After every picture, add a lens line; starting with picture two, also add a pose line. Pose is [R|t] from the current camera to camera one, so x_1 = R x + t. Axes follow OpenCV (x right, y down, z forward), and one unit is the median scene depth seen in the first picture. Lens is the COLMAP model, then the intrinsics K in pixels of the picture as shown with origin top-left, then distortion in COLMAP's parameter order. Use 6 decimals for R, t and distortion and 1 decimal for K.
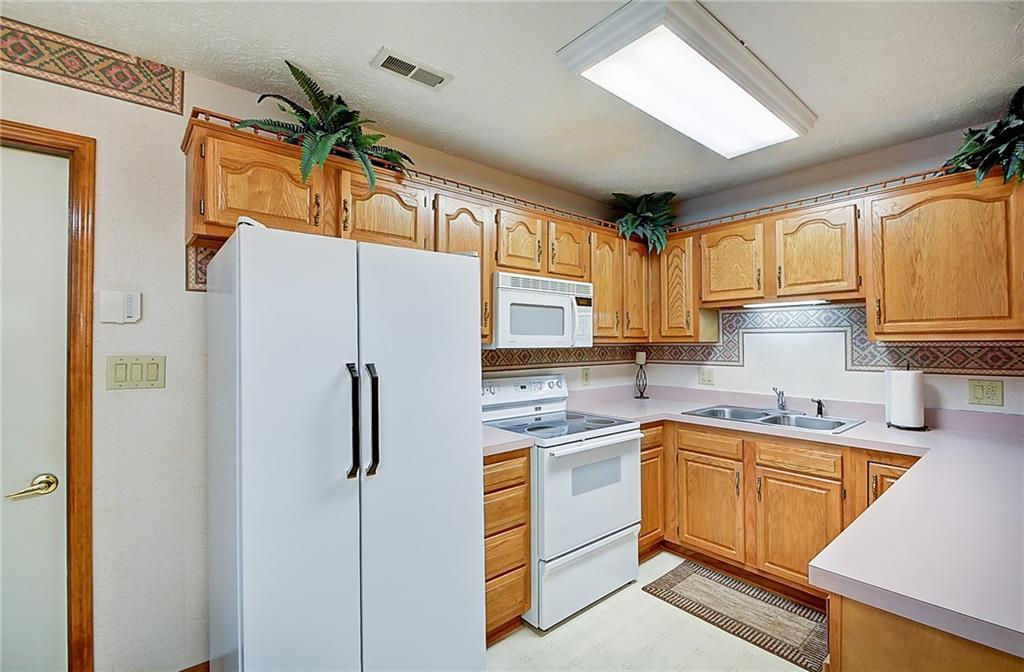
lens RADIAL K [[450.5, 0, 514.2], [0, 450.5, 336.3], [0, 0, 1]] dist [0.003191, -0.006195]
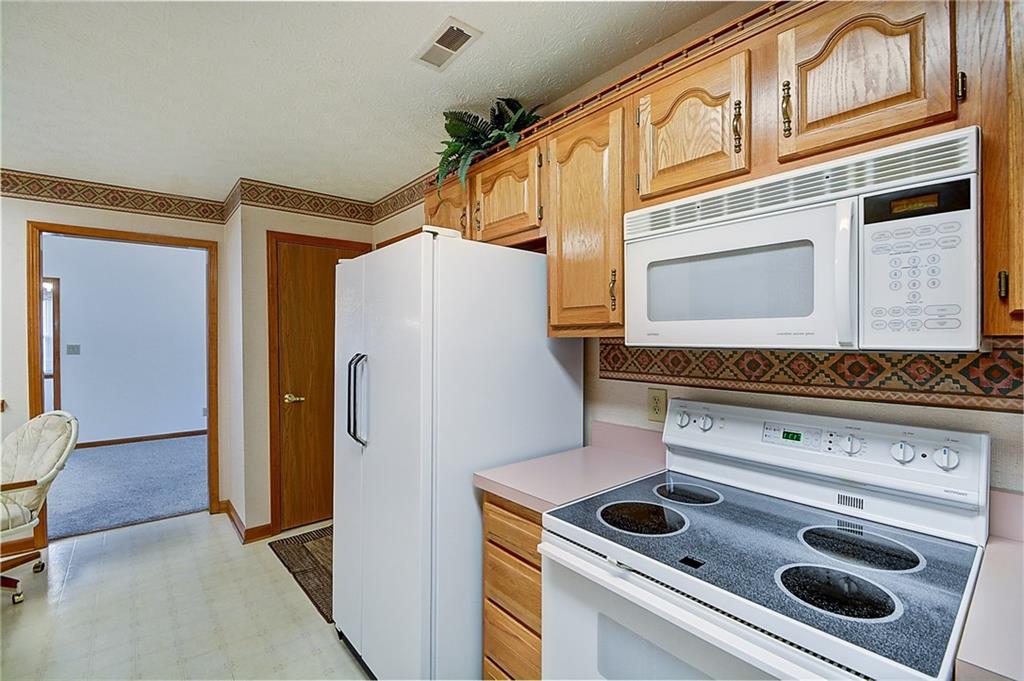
lens RADIAL K [[450.5, 0, 509.0], [0, 450.5, 342.9], [0, 0, 1]] dist [0.003191, -0.006195]
pose [[-0.004620, 0.013068, -0.999904, 0.532296], [0.014049, 0.999817, 0.013002, 0.012958], [0.999891, -0.013988, -0.004803, 0.830762]]
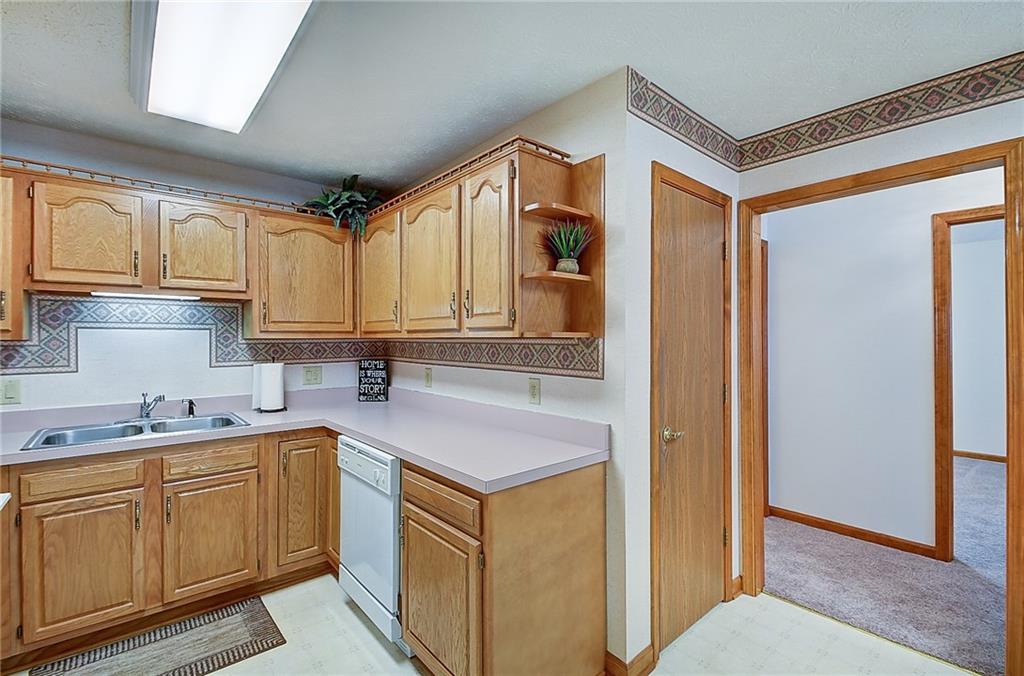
lens RADIAL K [[450.5, 0, 519.7], [0, 450.5, 333.7], [0, 0, 1]] dist [0.003191, -0.006195]
pose [[-0.016667, 0.013177, 0.999774, -0.330068], [-0.009091, 0.999870, -0.013330, 0.006886], [-0.999820, -0.009311, -0.016545, 0.340334]]
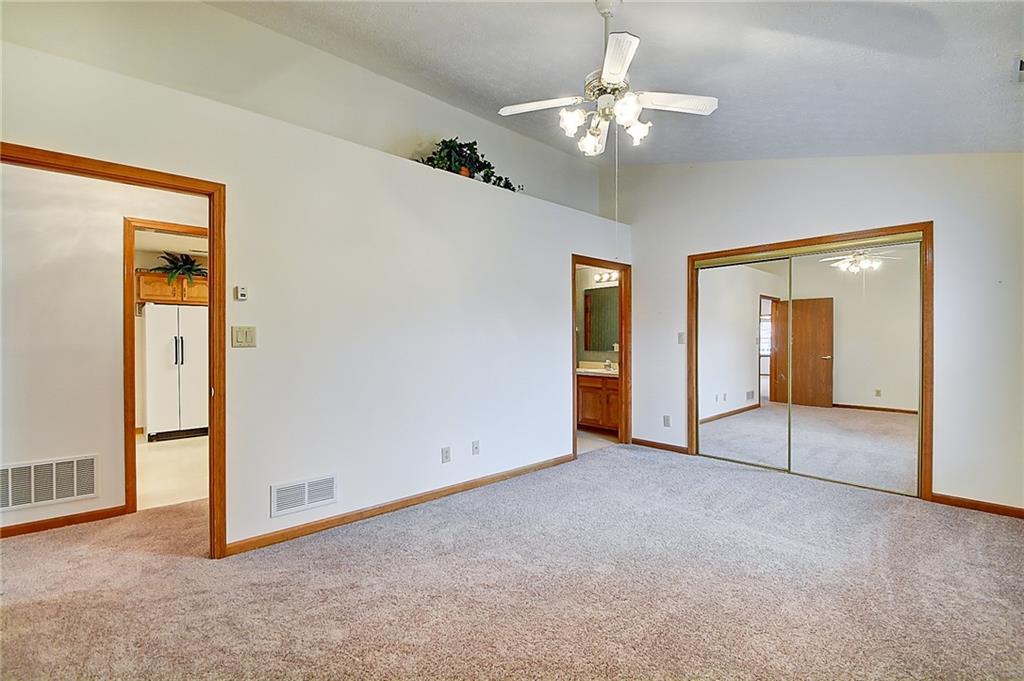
lens RADIAL K [[450.5, 0, 509.6], [0, 450.5, 337.8], [0, 0, 1]] dist [0.003191, -0.006195]
pose [[0.999831, 0.001281, 0.018348, 1.497252], [-0.001465, 0.999949, 0.010007, 0.018366], [-0.018334, -0.010032, 0.999782, -1.806848]]
